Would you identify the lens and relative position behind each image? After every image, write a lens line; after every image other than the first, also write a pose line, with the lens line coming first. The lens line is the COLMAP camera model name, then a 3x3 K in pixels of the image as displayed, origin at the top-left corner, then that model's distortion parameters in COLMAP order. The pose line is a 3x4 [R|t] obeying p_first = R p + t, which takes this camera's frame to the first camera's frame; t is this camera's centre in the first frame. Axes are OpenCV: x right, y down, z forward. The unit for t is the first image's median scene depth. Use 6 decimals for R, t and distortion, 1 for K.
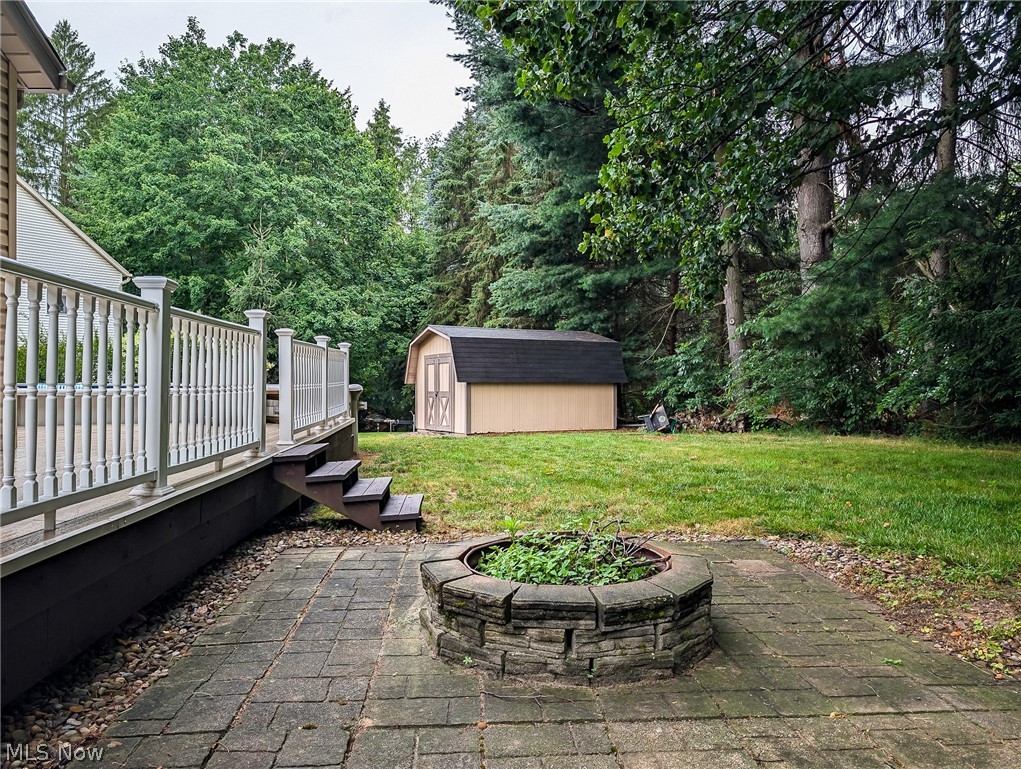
lens RADIAL K [[782.6, 0, 506.5], [0, 782.6, 402.9], [0, 0, 1]] dist [0.034195, -0.026032]
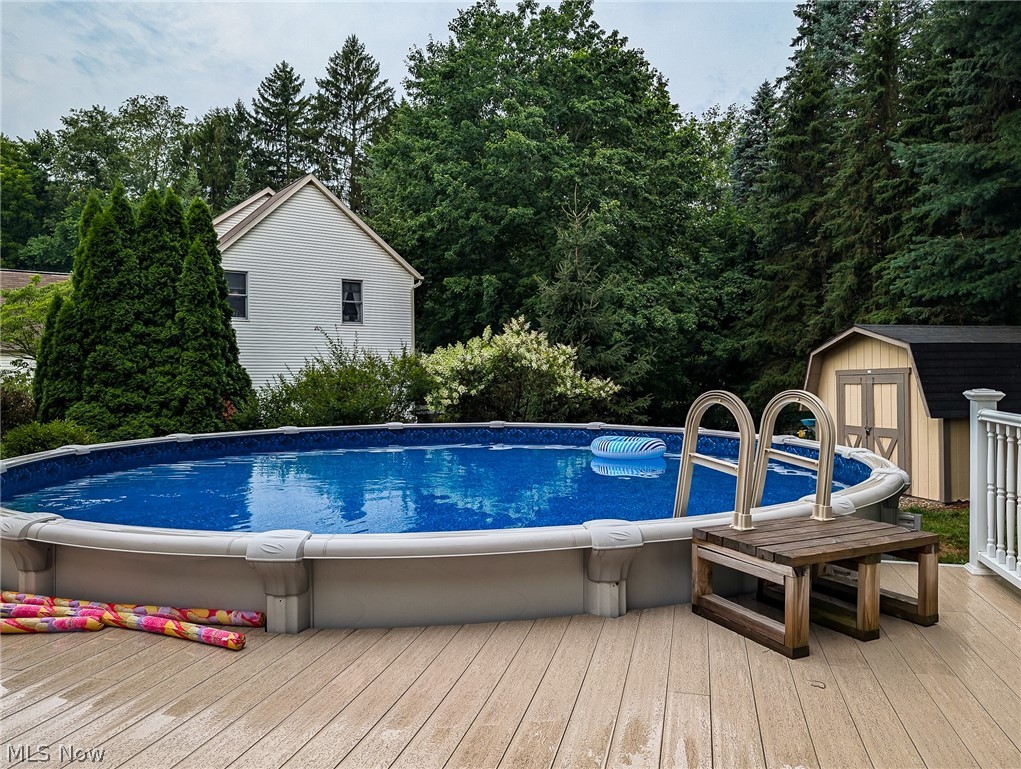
lens RADIAL K [[782.6, 0, 506.5], [0, 782.6, 402.9], [0, 0, 1]] dist [0.034195, -0.026032]
pose [[0.950440, -0.001726, -0.310903, -0.097445], [0.004045, 0.999969, 0.006814, -0.022590], [0.310881, -0.007734, 0.950417, 0.160871]]
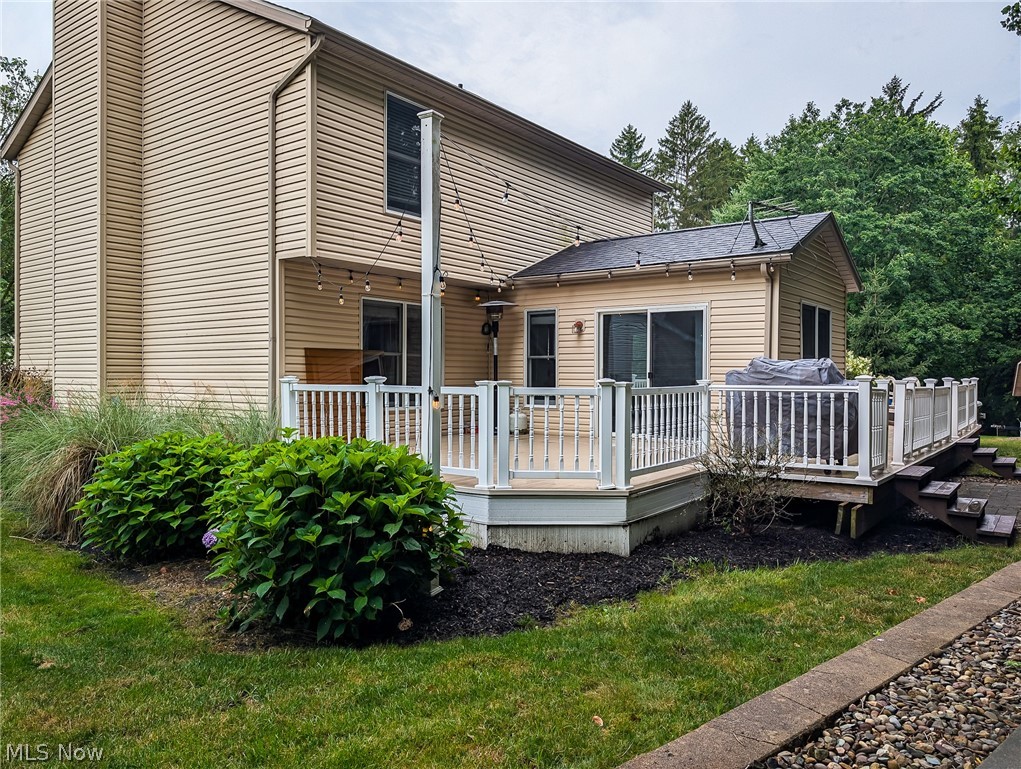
lens RADIAL K [[764.5, 0, 484.4], [0, 764.5, 378.1], [0, 0, 1]] dist [0.006865, -0.004453]
pose [[0.751199, 0.001587, -0.660074, 0.023249], [-0.019103, 0.999630, -0.019338, -0.008410], [0.659799, 0.027136, 0.750952, -0.256547]]
